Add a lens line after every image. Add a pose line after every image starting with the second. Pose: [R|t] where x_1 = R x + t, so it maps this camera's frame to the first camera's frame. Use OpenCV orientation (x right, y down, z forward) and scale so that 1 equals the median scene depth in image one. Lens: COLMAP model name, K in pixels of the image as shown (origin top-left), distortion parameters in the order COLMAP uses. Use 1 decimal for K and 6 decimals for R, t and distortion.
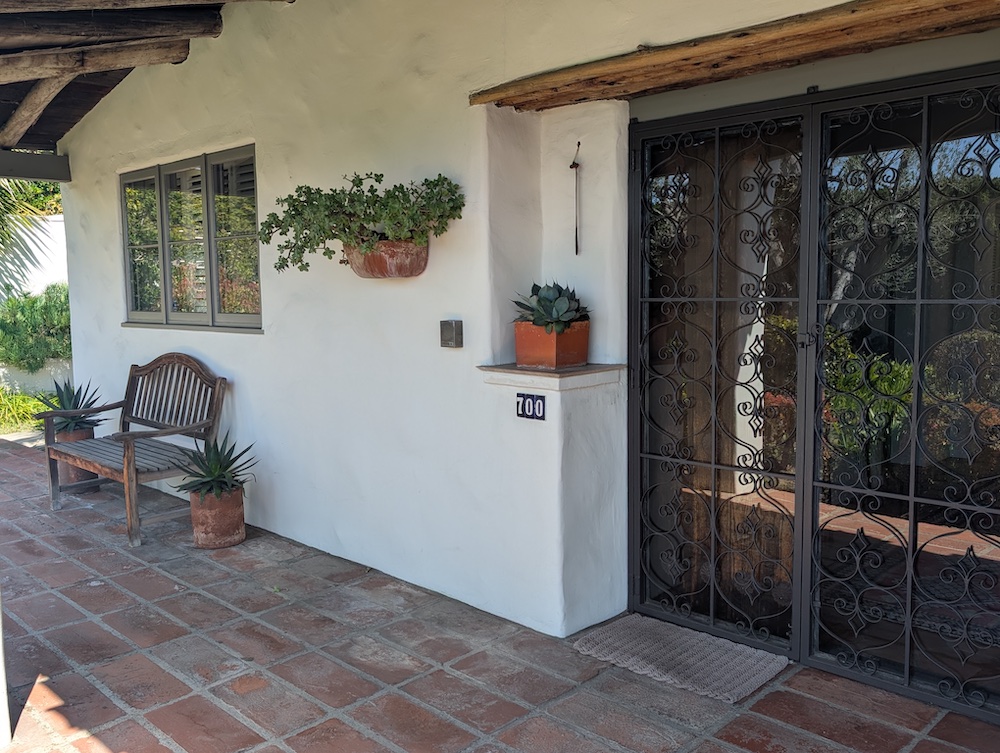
lens RADIAL K [[827.3, 0, 507.6], [0, 827.3, 379.2], [0, 0, 1]] dist [0.006204, -0.027323]
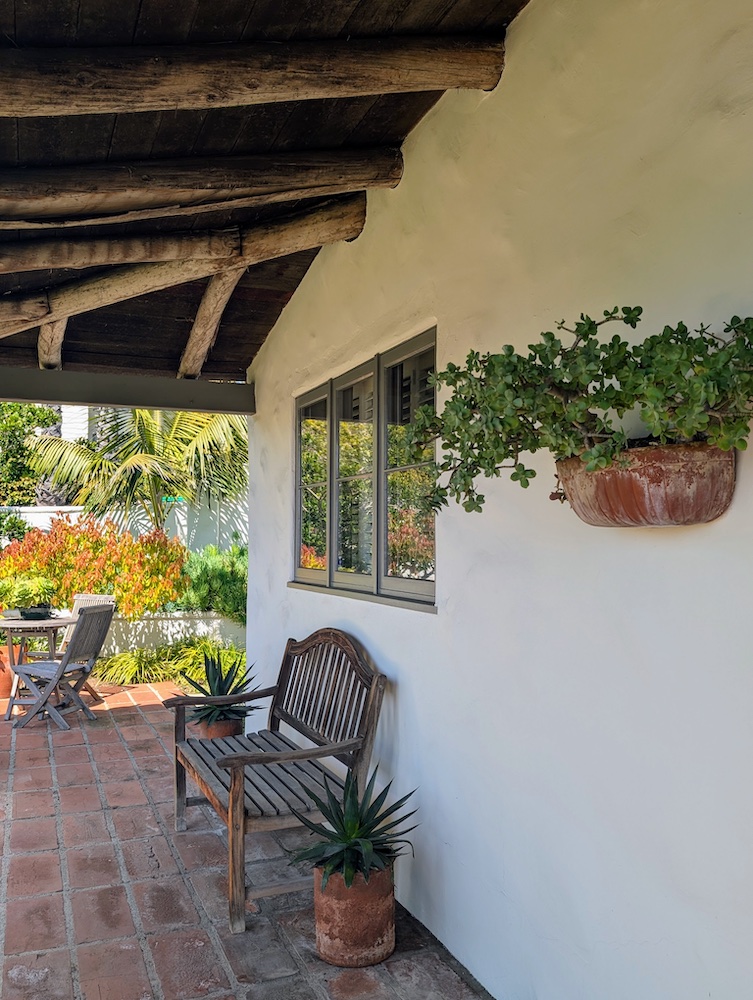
lens RADIAL K [[890.3, 0, 381.1], [0, 890.3, 510.2], [0, 0, 1]] dist [0.060295, -0.054733]
pose [[0.914135, -0.002243, -0.405403, -0.057865], [-0.055272, 0.989958, -0.130109, -0.043122], [0.401624, 0.141345, 0.904831, 0.362590]]
